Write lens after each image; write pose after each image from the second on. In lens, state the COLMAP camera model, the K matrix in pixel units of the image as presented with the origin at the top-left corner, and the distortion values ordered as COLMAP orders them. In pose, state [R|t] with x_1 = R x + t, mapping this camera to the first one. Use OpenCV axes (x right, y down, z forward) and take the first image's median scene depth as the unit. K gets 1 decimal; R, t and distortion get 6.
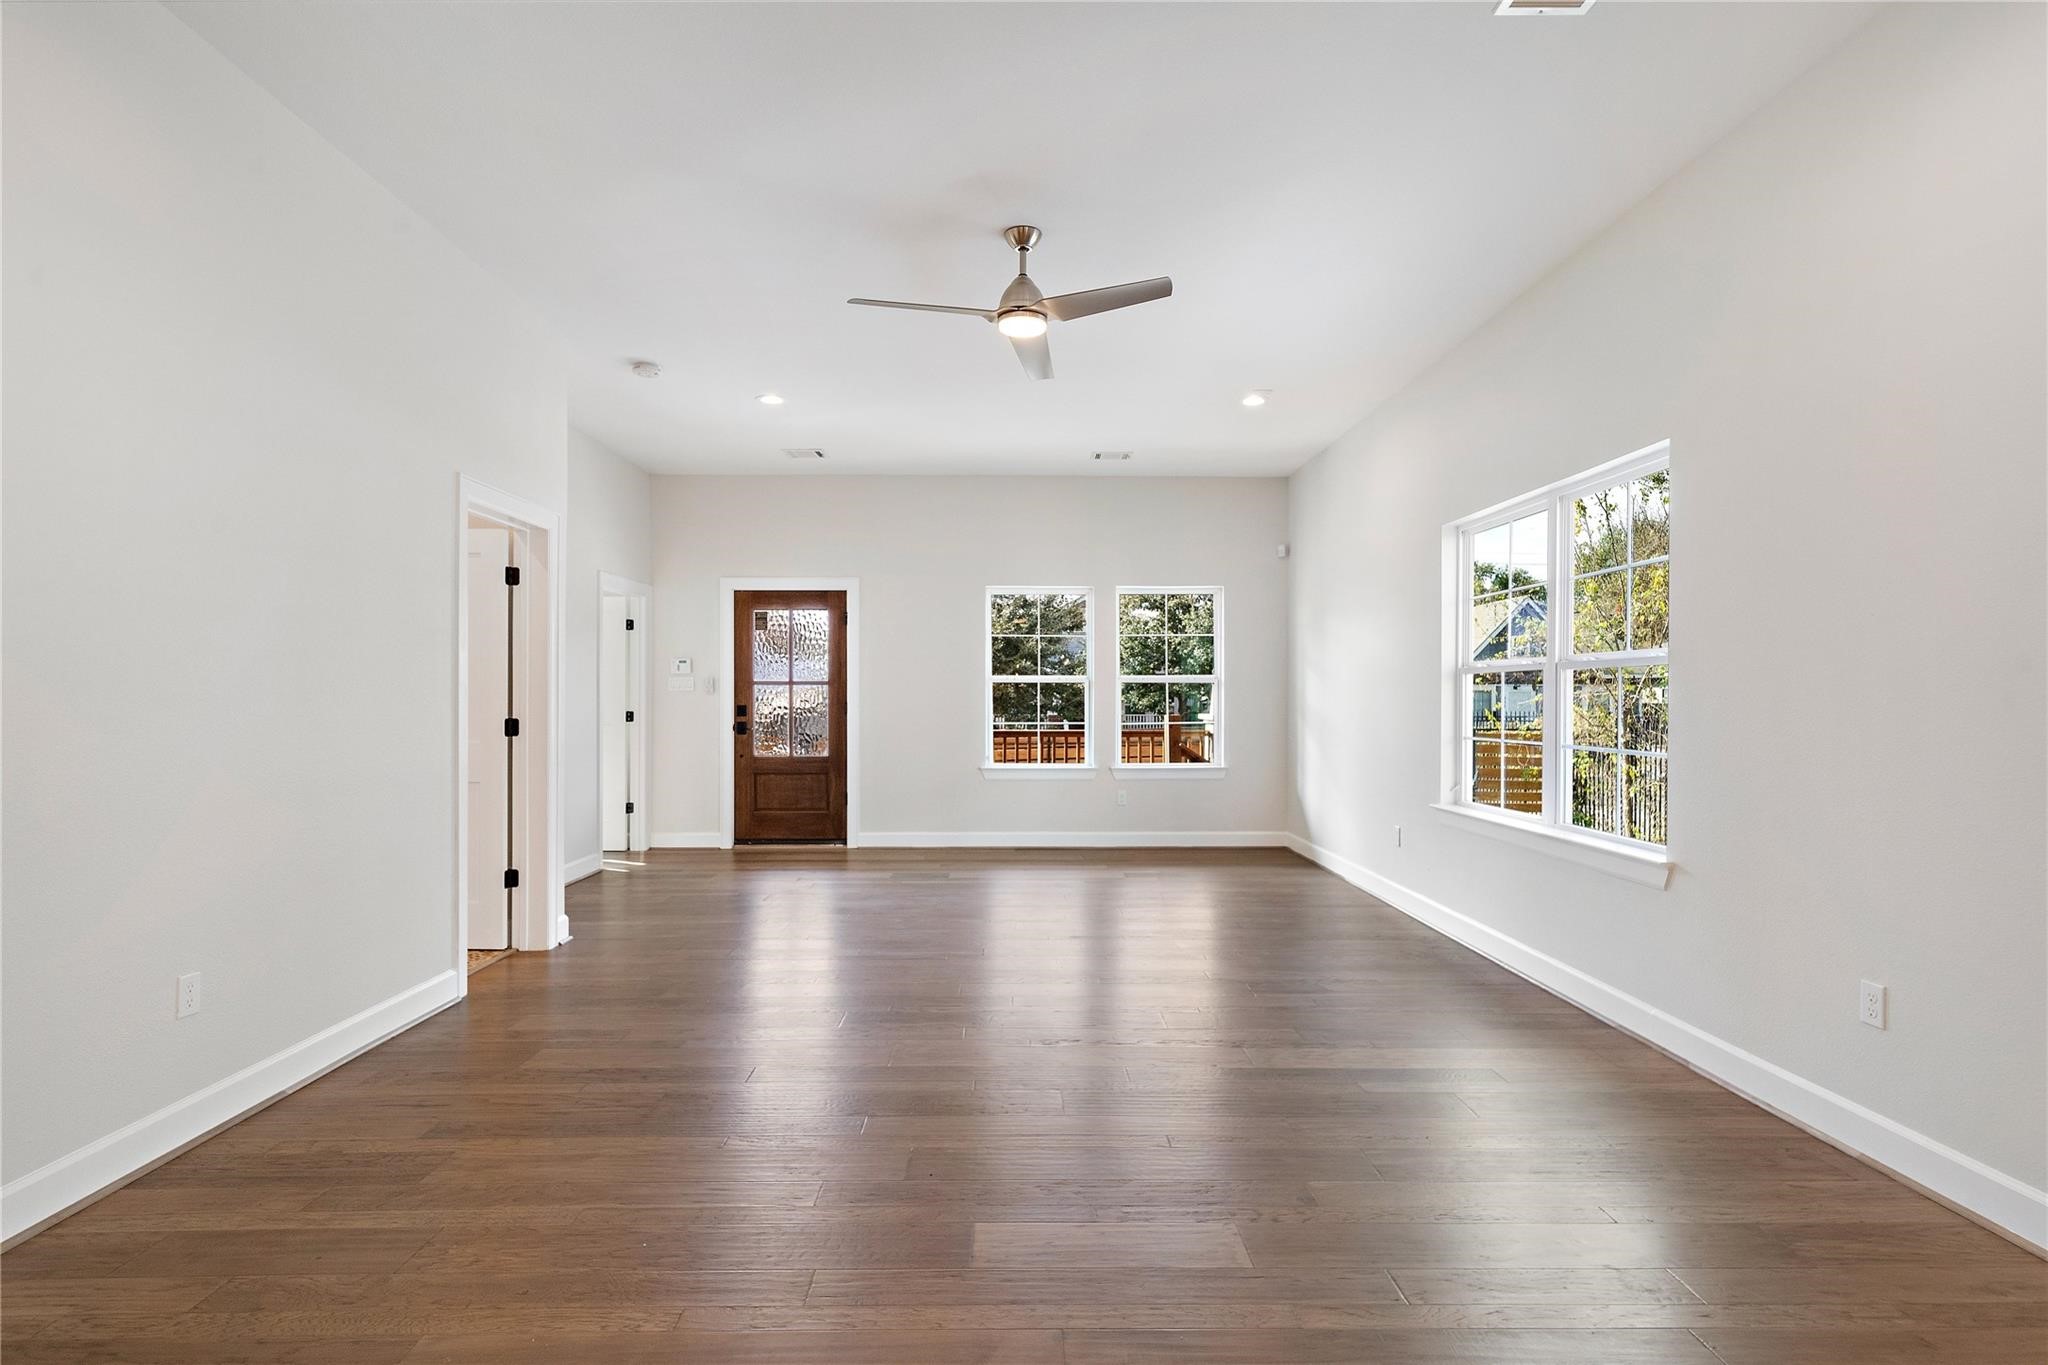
lens RADIAL K [[997.2, 0, 1020.0], [0, 997.2, 707.3], [0, 0, 1]] dist [-0.004226, 0.001734]
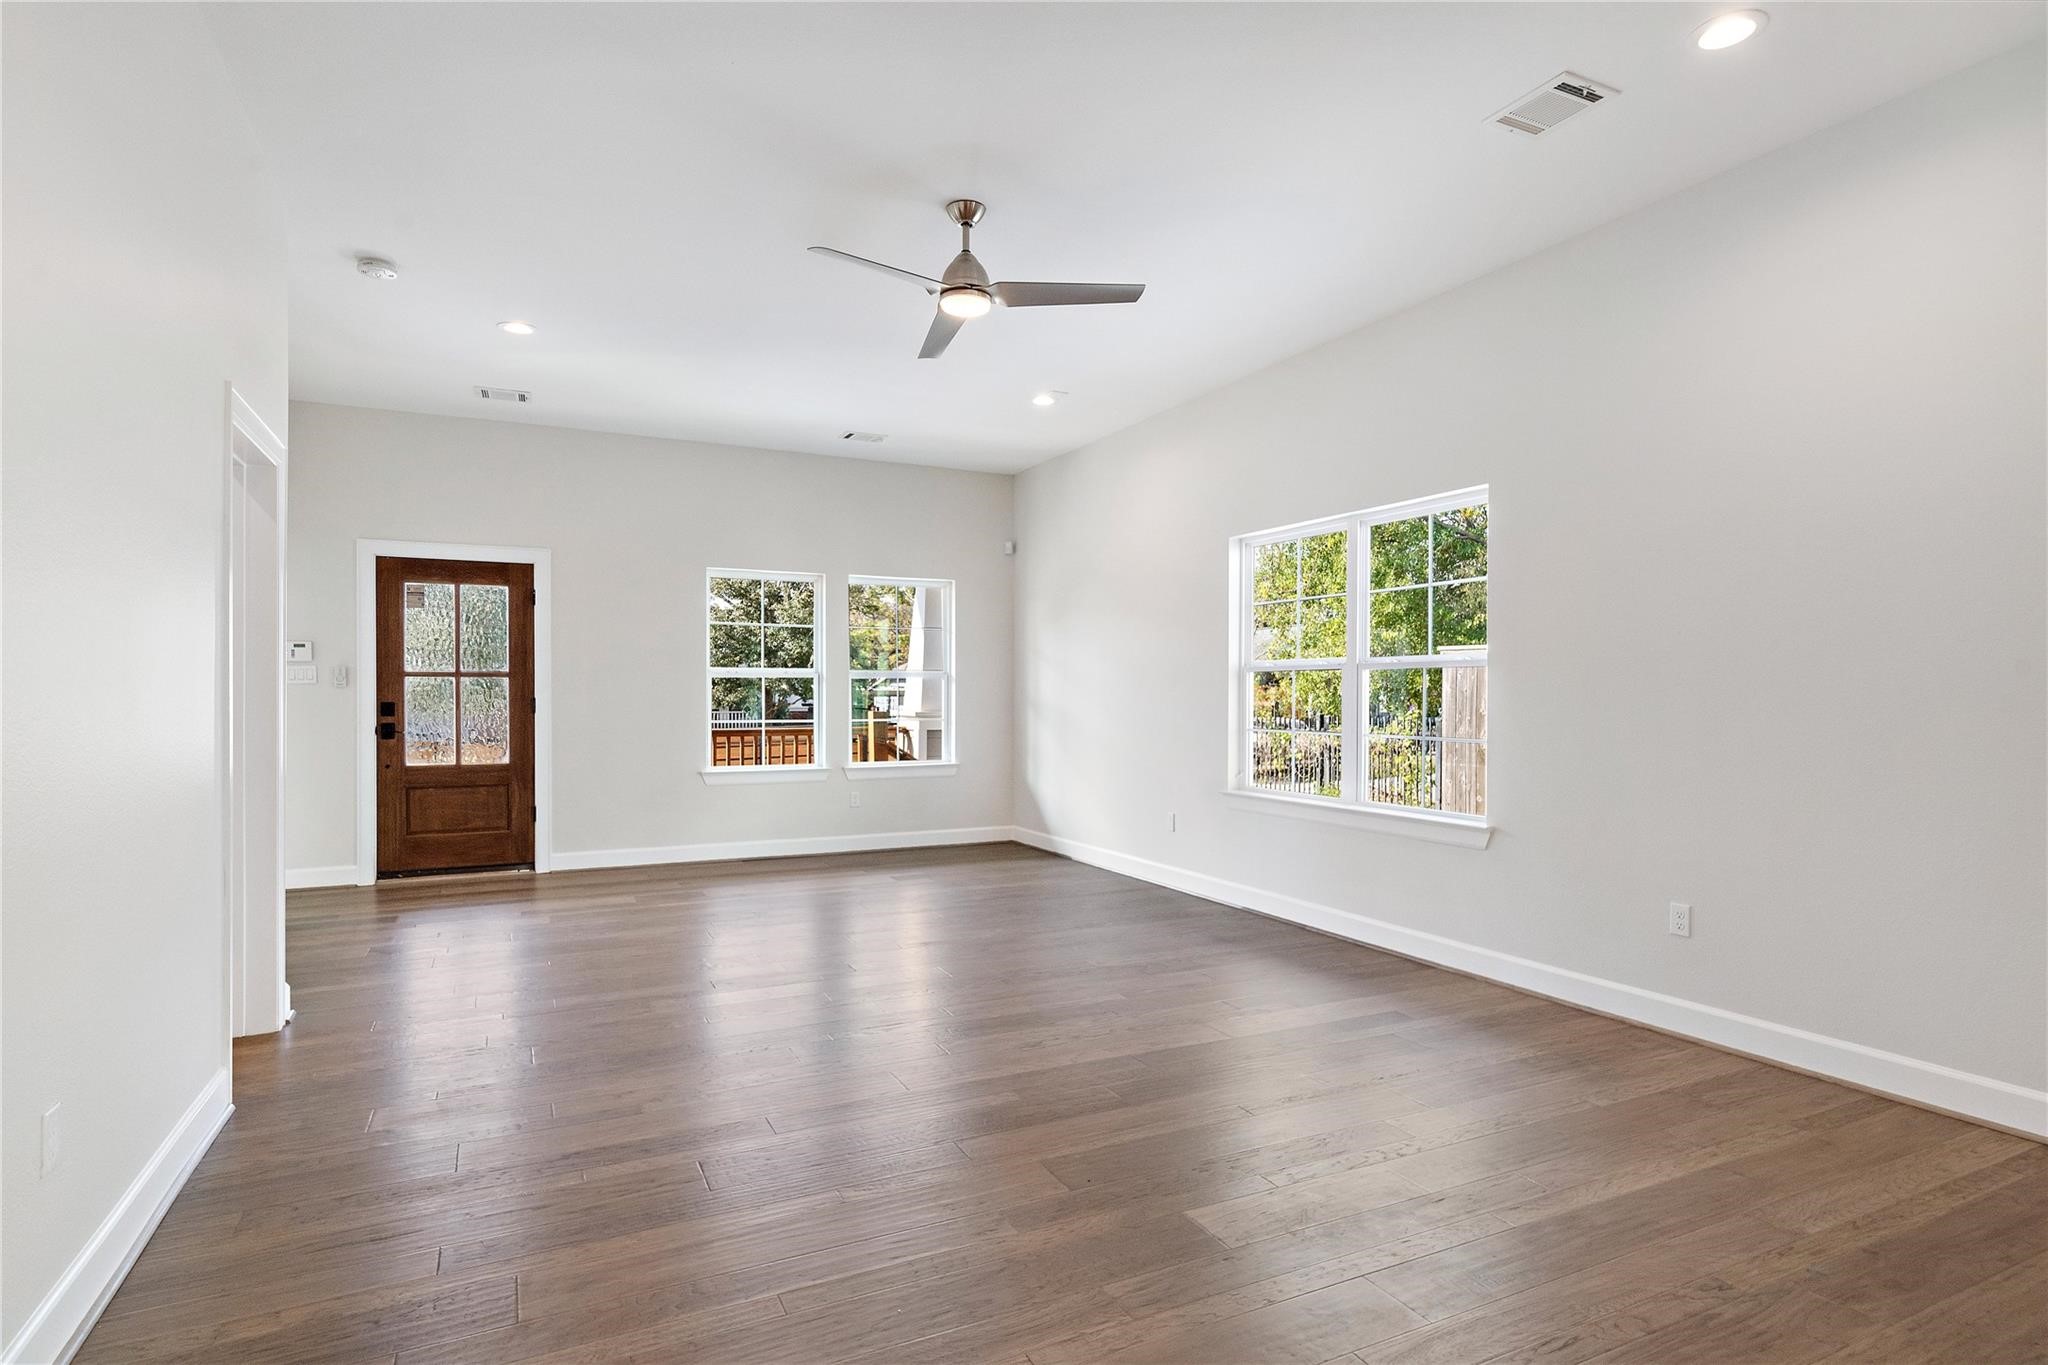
lens RADIAL K [[1056.5, 0, 1025.2], [0, 1056.5, 701.5], [0, 0, 1]] dist [0.001260, -0.000552]
pose [[0.902051, -0.002649, 0.431621, -0.188818], [0.003481, 0.999993, -0.001140, 0.000127], [-0.431615, 0.002531, 0.902055, 0.029018]]
